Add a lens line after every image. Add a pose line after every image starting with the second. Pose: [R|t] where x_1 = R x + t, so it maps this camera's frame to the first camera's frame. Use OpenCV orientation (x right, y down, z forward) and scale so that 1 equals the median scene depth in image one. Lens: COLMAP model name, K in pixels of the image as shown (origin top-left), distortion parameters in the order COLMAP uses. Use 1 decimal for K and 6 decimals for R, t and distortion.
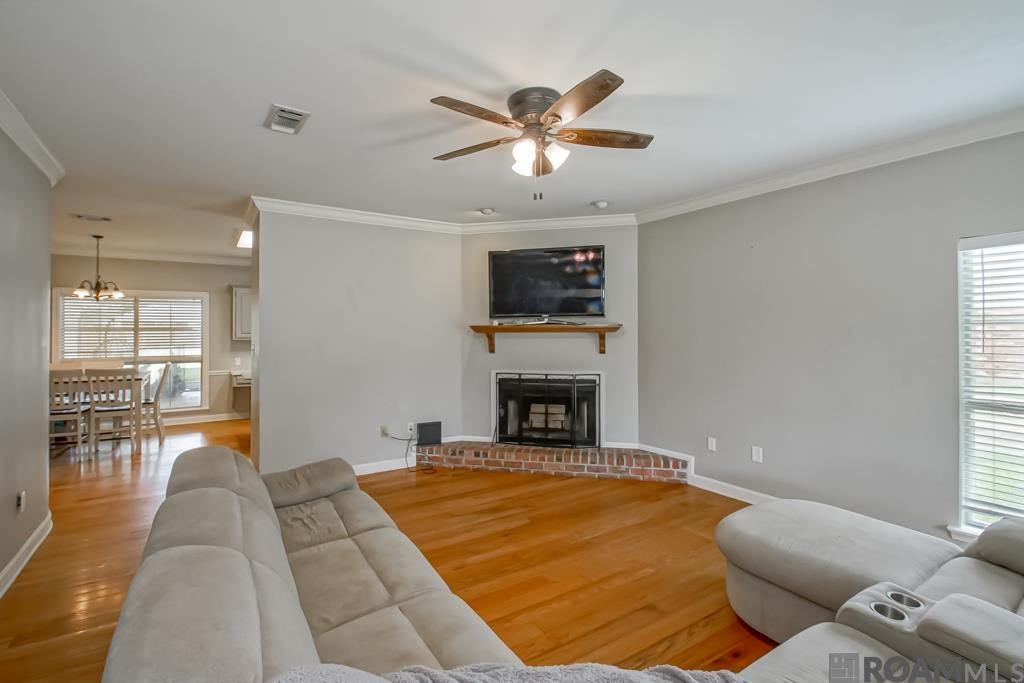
lens RADIAL K [[468.6, 0, 482.9], [0, 468.6, 328.4], [0, 0, 1]] dist [-0.003971, -0.000346]
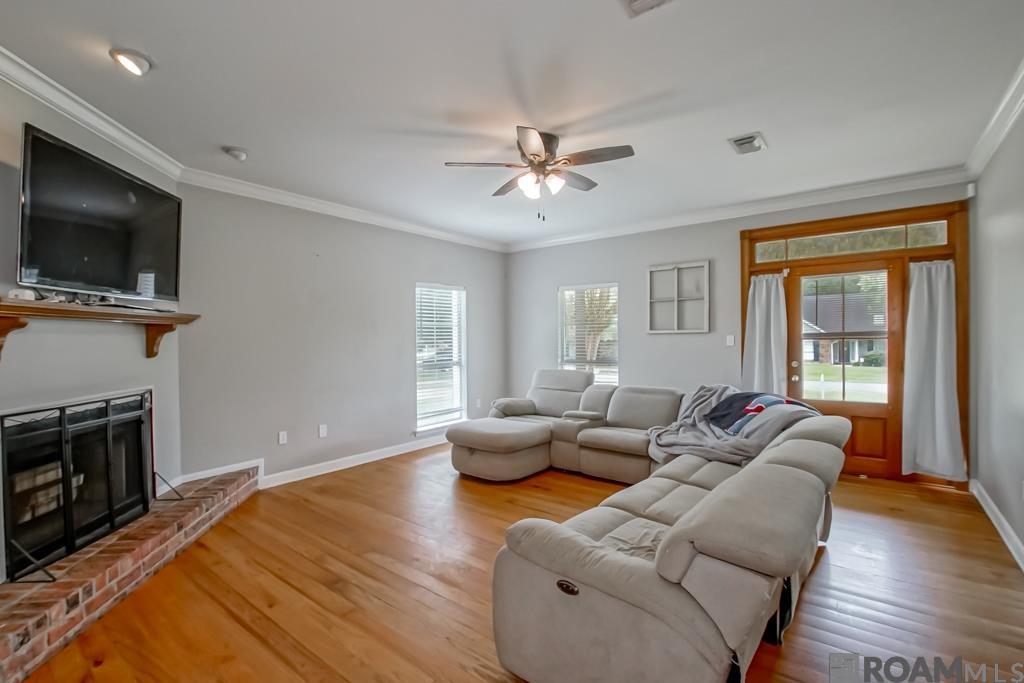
lens RADIAL K [[468.6, 0, 509.4], [0, 468.6, 340.4], [0, 0, 1]] dist [-0.003971, -0.000346]
pose [[-0.349325, 0.000067, 0.937002, -0.553808], [0.007703, 0.999966, 0.002800, 0.032863], [-0.936970, 0.008196, -0.349314, 0.783618]]
